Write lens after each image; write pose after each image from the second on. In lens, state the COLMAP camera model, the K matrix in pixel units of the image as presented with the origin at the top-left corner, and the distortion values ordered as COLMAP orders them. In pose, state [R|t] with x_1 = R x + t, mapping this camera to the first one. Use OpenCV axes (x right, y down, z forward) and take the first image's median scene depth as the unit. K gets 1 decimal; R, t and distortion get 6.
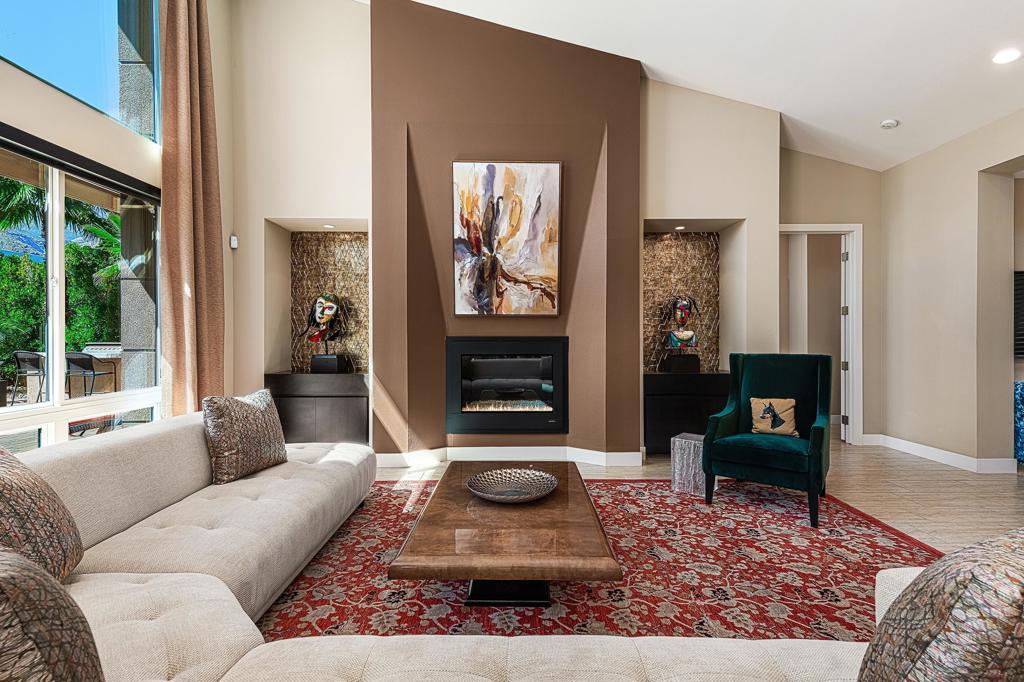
lens RADIAL K [[465.6, 0, 525.9], [0, 465.6, 339.3], [0, 0, 1]] dist [0.016090, -0.000405]
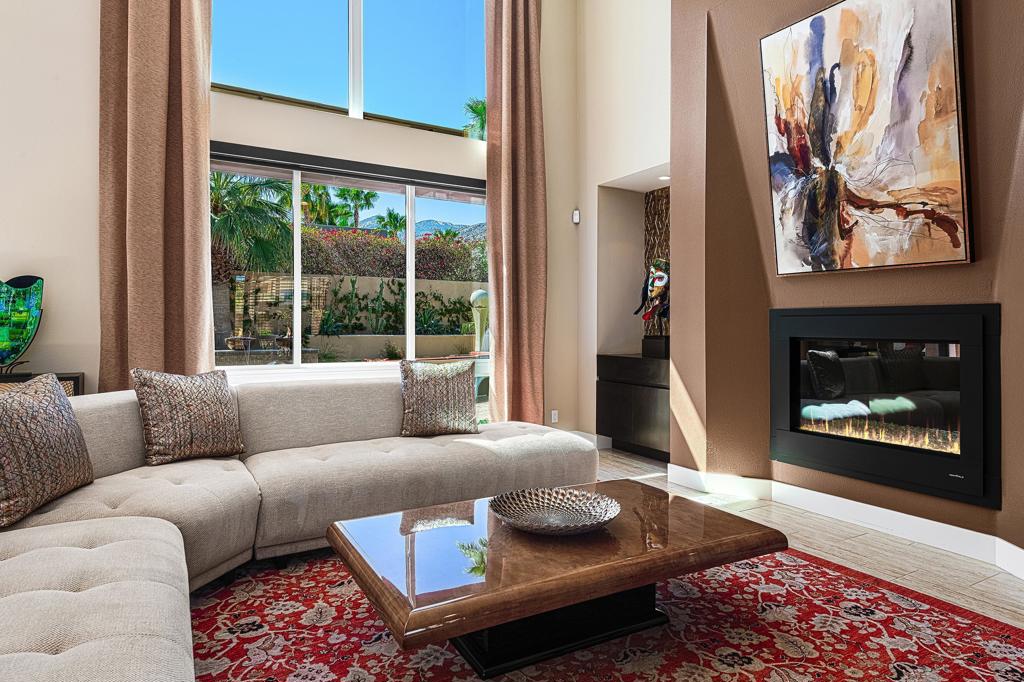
lens RADIAL K [[605.3, 0, 519.0], [0, 605.3, 331.1], [0, 0, 1]] dist [0.001827, 0.000287]
pose [[0.486684, 0.007718, -0.873544, 0.409018], [-0.009018, 0.999952, 0.003810, 0.024892], [0.873531, 0.006023, 0.486731, 0.291176]]
